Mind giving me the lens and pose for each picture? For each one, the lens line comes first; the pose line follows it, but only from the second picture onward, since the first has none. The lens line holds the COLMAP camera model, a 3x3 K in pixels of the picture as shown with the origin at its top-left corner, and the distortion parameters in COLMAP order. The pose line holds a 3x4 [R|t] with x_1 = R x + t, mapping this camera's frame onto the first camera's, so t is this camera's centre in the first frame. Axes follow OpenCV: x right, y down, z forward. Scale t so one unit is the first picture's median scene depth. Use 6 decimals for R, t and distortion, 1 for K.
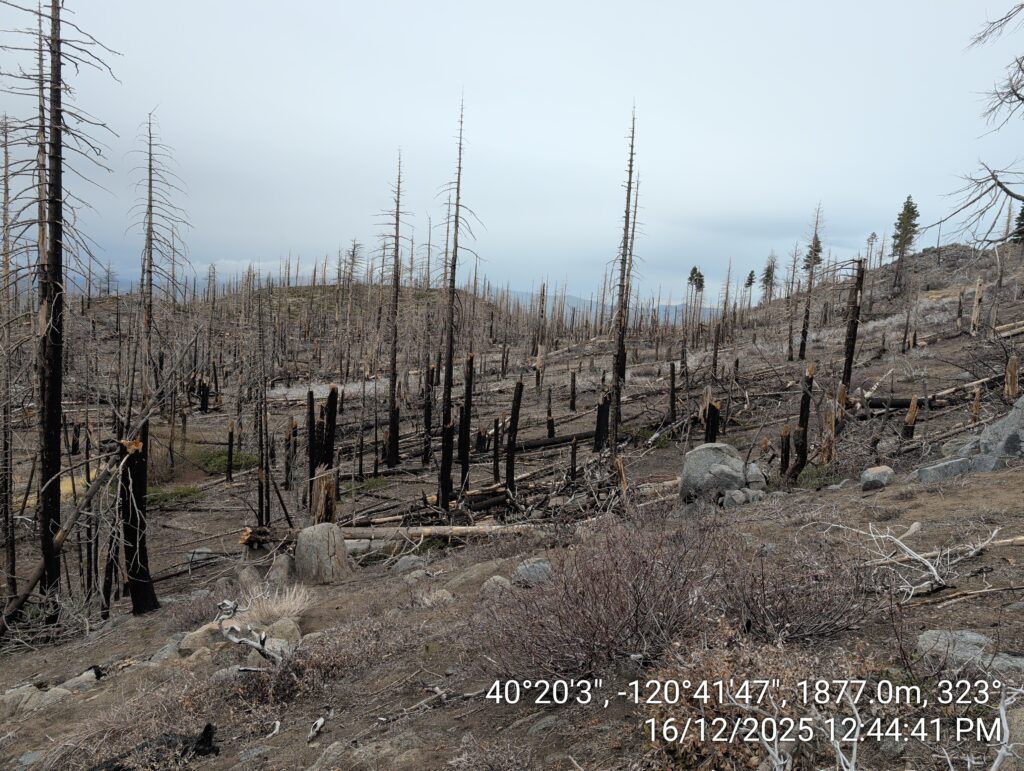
lens RADIAL K [[721.2, 0, 519.5], [0, 721.2, 385.2], [0, 0, 1]] dist [0.026598, -0.028190]
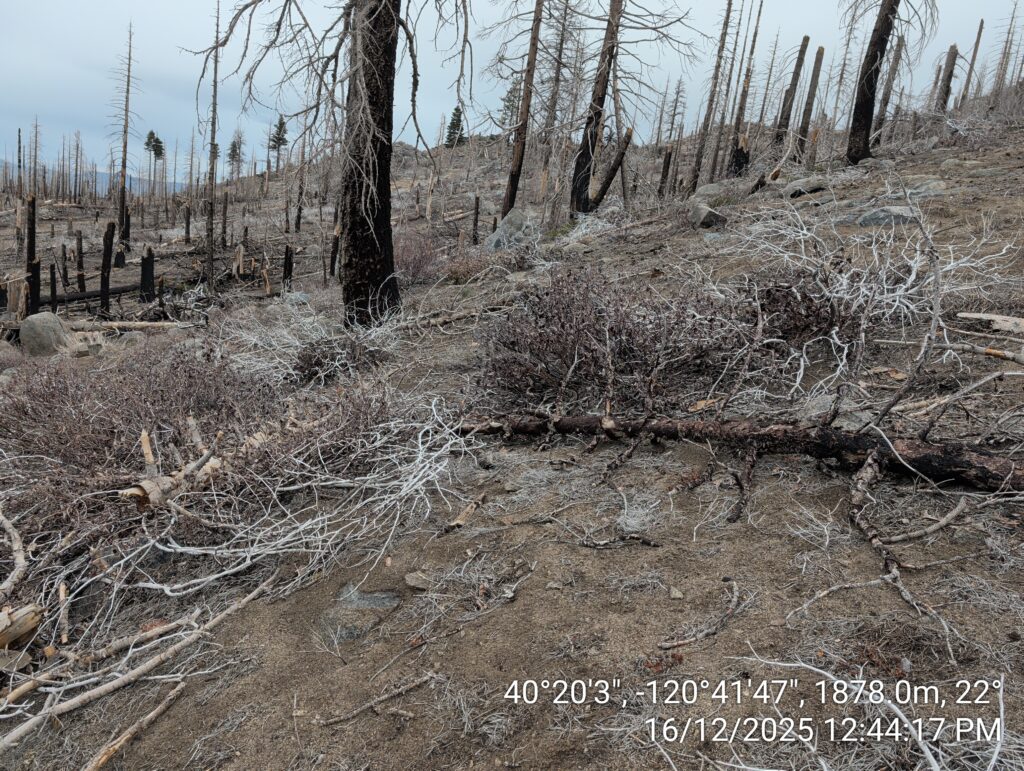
lens RADIAL K [[721.2, 0, 518.5], [0, 721.2, 383.8], [0, 0, 1]] dist [0.026598, -0.028190]
pose [[0.761203, -0.085706, 0.642825, -0.360115], [-0.016441, 0.988360, 0.151244, 0.085392], [-0.648305, -0.125696, 0.750934, -0.378328]]
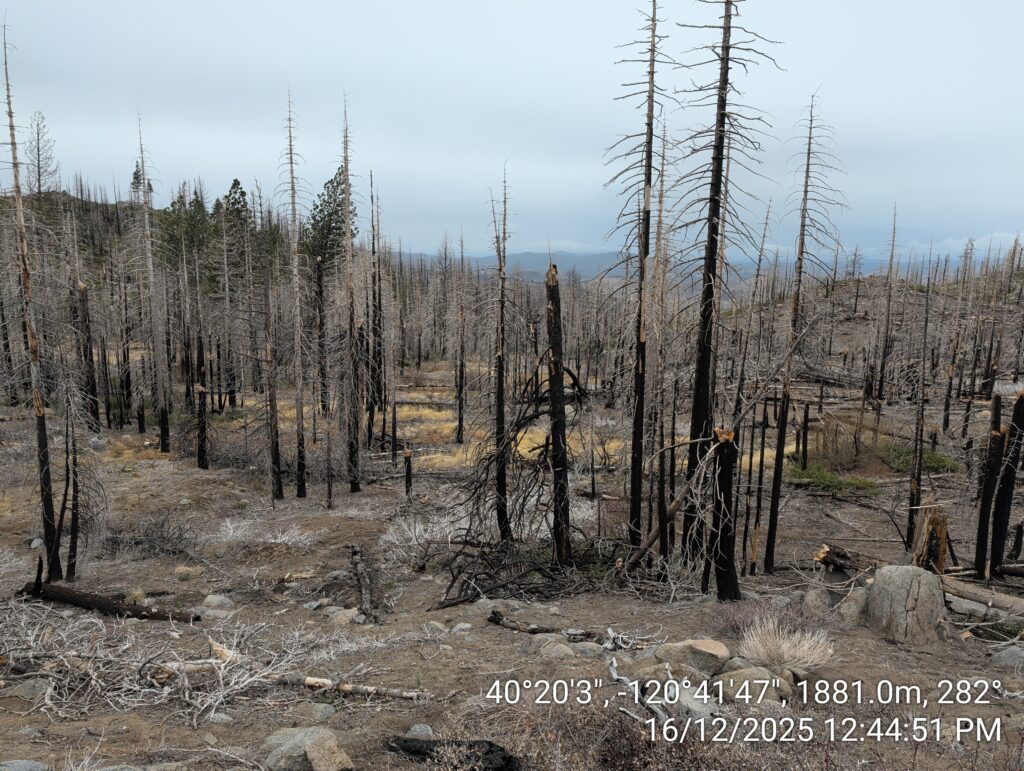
lens RADIAL K [[721.2, 0, 520.0], [0, 721.2, 374.7], [0, 0, 1]] dist [0.026598, -0.028190]
pose [[0.571066, 0.082438, -0.816755, 0.089625], [-0.072052, 0.996138, 0.050166, -0.022091], [0.817736, 0.030201, 0.574800, 0.130596]]
